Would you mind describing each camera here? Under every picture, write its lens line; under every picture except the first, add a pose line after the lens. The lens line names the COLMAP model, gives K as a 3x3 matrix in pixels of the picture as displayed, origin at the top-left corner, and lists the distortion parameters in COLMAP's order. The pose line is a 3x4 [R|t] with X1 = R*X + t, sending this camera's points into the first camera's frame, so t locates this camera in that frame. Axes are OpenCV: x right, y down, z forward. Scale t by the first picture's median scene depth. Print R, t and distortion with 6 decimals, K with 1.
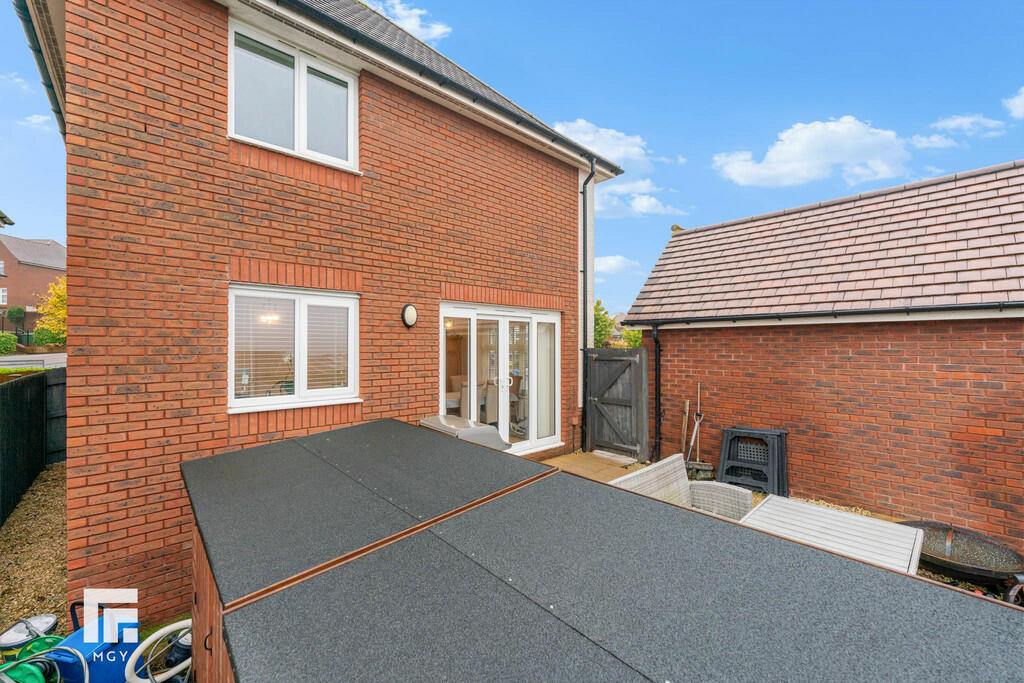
lens RADIAL K [[416.9, 0, 510.4], [0, 416.9, 341.2], [0, 0, 1]] dist [-0.001949, -0.000563]
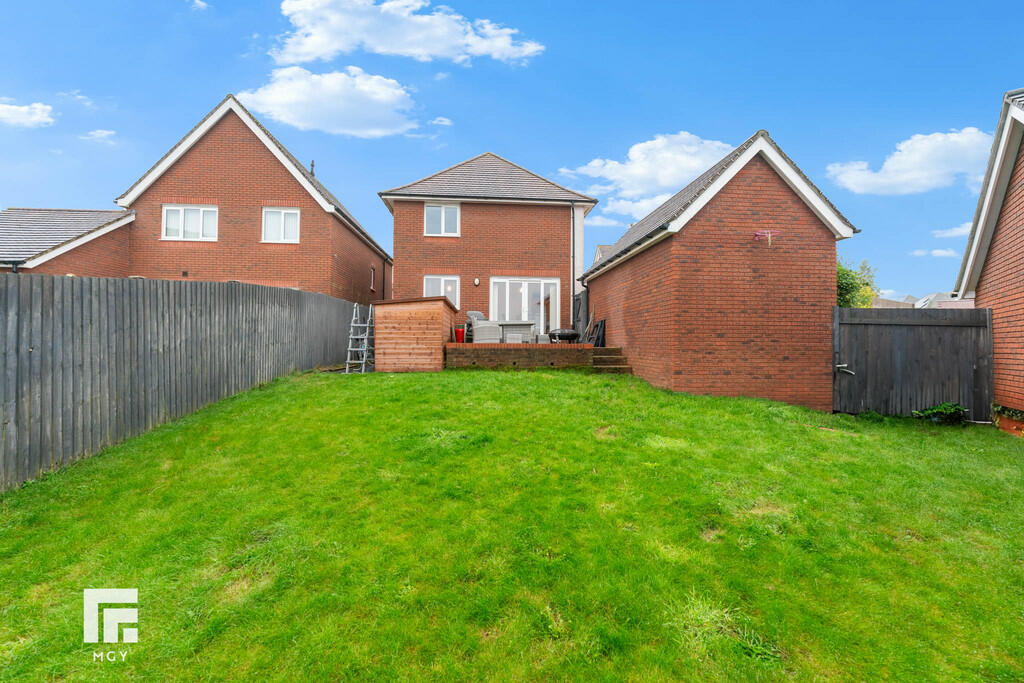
lens RADIAL K [[416.9, 0, 513.0], [0, 416.9, 336.9], [0, 0, 1]] dist [-0.001949, -0.000563]
pose [[0.788360, 0.009278, -0.615145, 1.633297], [-0.001535, 0.999913, 0.013114, 0.267052], [0.615213, -0.009394, 0.788305, -1.063974]]
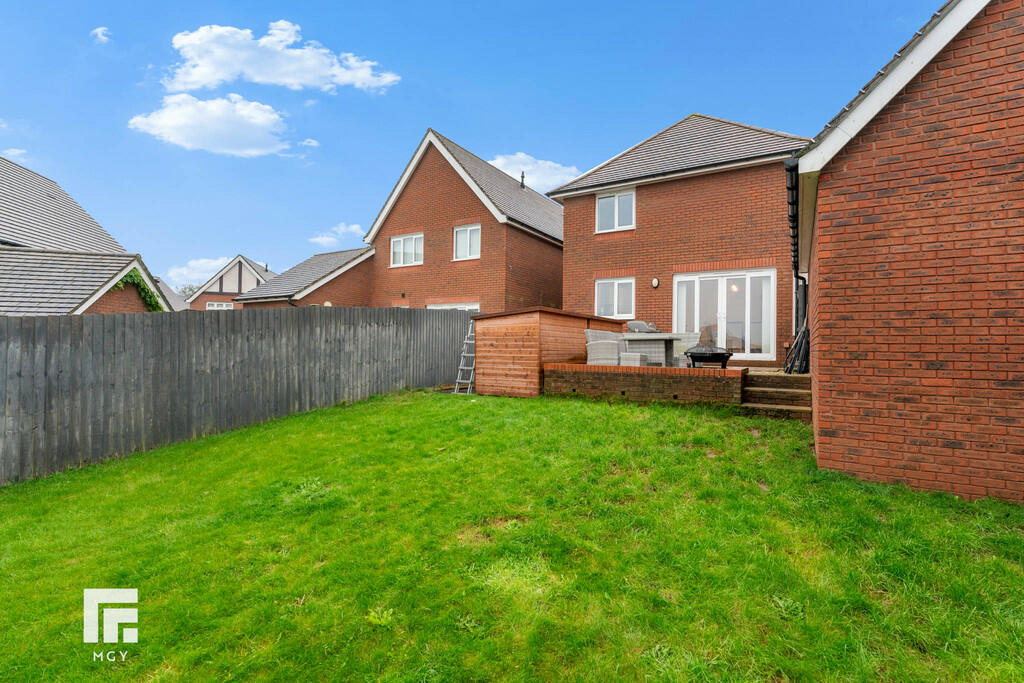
lens RADIAL K [[458.9, 0, 537.1], [0, 458.9, 345.0], [0, 0, 1]] dist [0.001824, -0.000067]
pose [[0.305770, 0.008577, -0.952067, 1.836217], [0.005501, 0.999927, 0.010775, 0.234705], [0.952089, -0.008532, 0.305701, -0.370897]]
